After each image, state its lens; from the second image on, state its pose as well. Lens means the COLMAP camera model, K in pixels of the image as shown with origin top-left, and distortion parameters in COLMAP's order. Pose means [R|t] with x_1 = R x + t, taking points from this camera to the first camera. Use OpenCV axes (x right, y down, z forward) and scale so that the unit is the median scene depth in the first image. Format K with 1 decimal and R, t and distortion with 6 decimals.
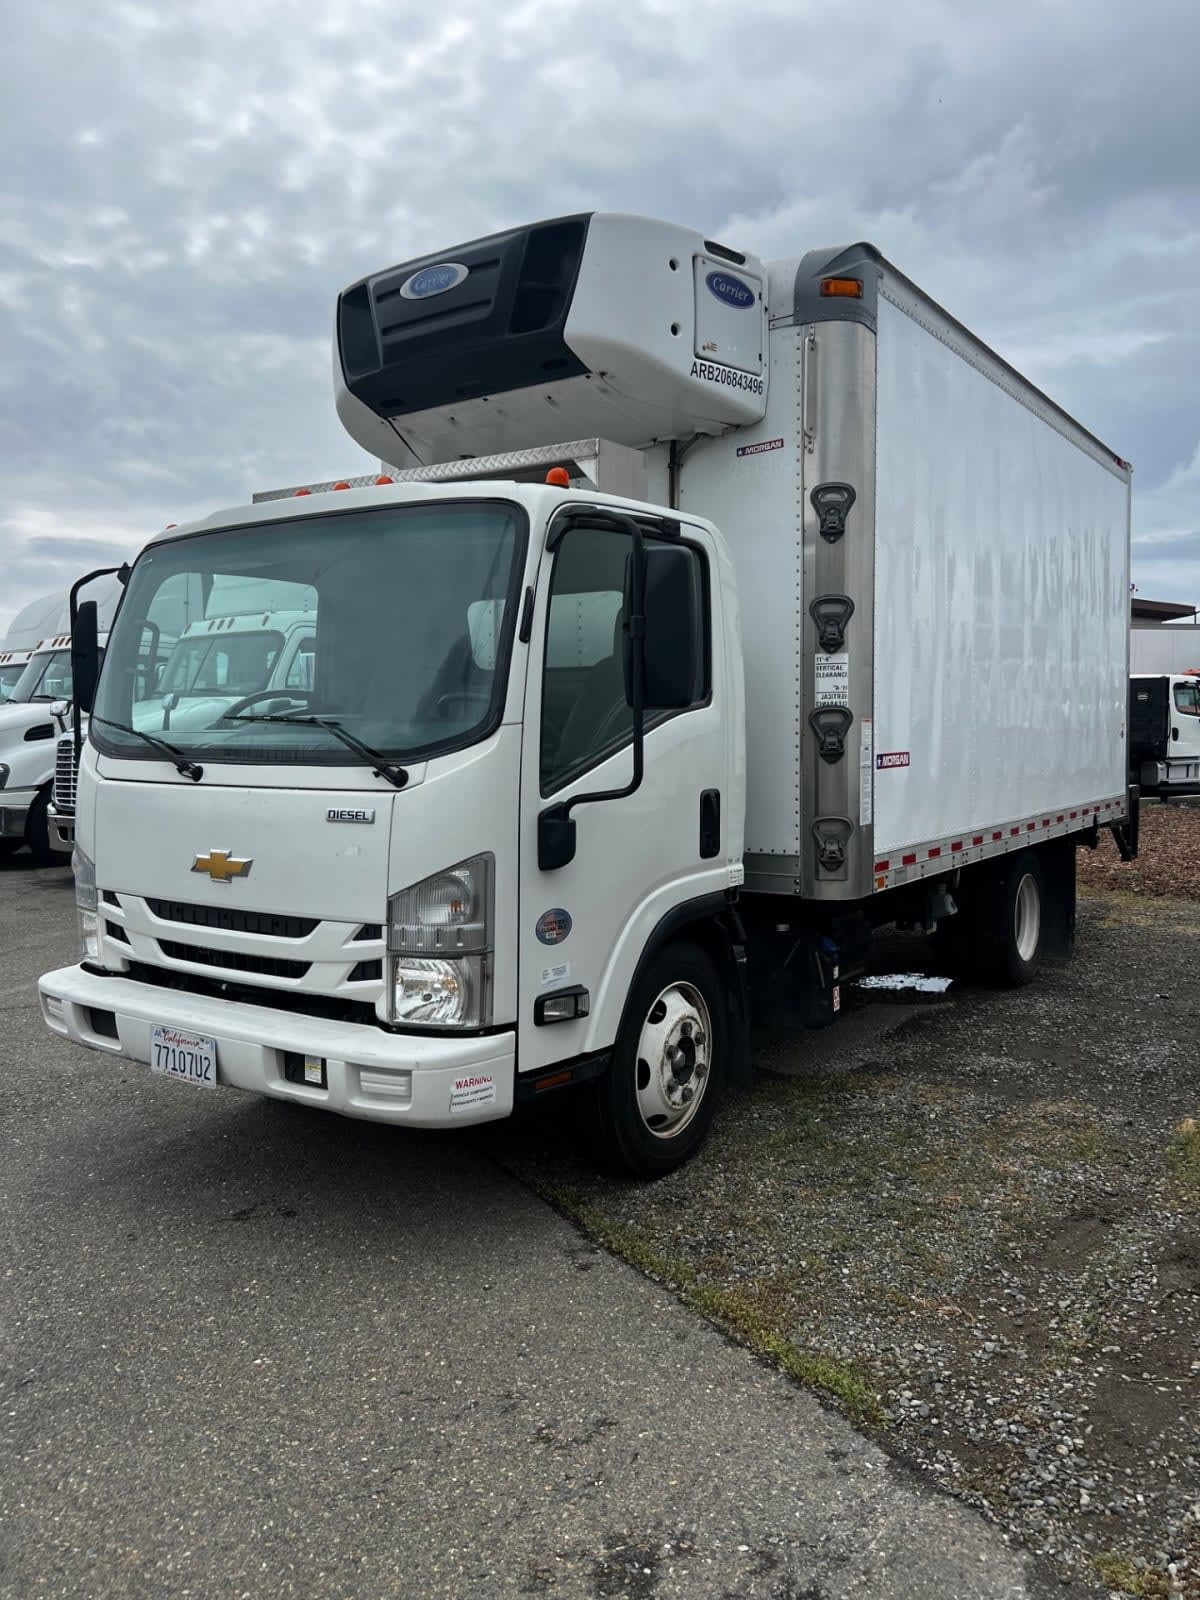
lens RADIAL K [[1213.1, 0, 600.0], [0, 1213.1, 800.0], [0, 0, 1]] dist [0.005386, -0.002170]
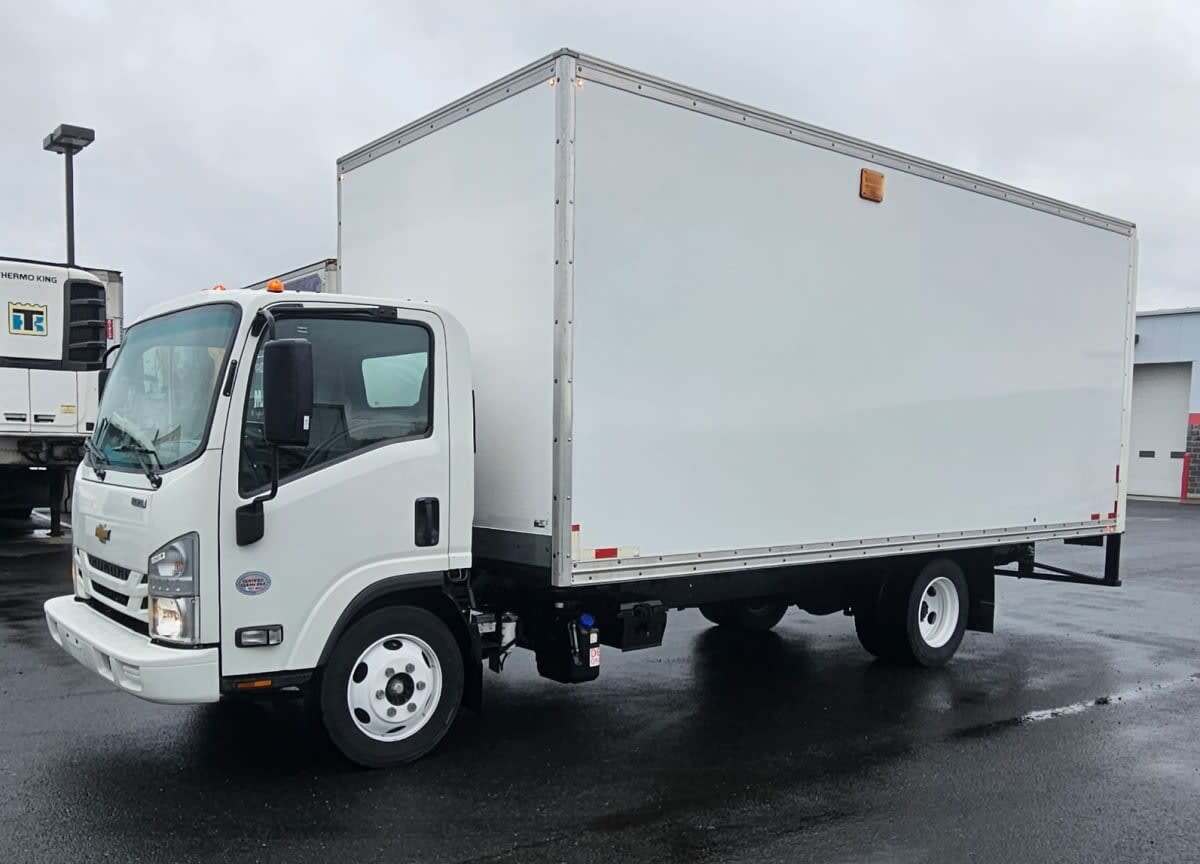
lens RADIAL K [[1055.7, 0, 597.3], [0, 1055.7, 542.3], [0, 0, 1]] dist [-0.075033, 0.001831]
pose [[0.956139, 0.046674, -0.289172, 0.761467], [-0.037013, 0.998562, 0.038792, -0.013872], [0.290567, -0.026387, 0.956491, -0.127208]]
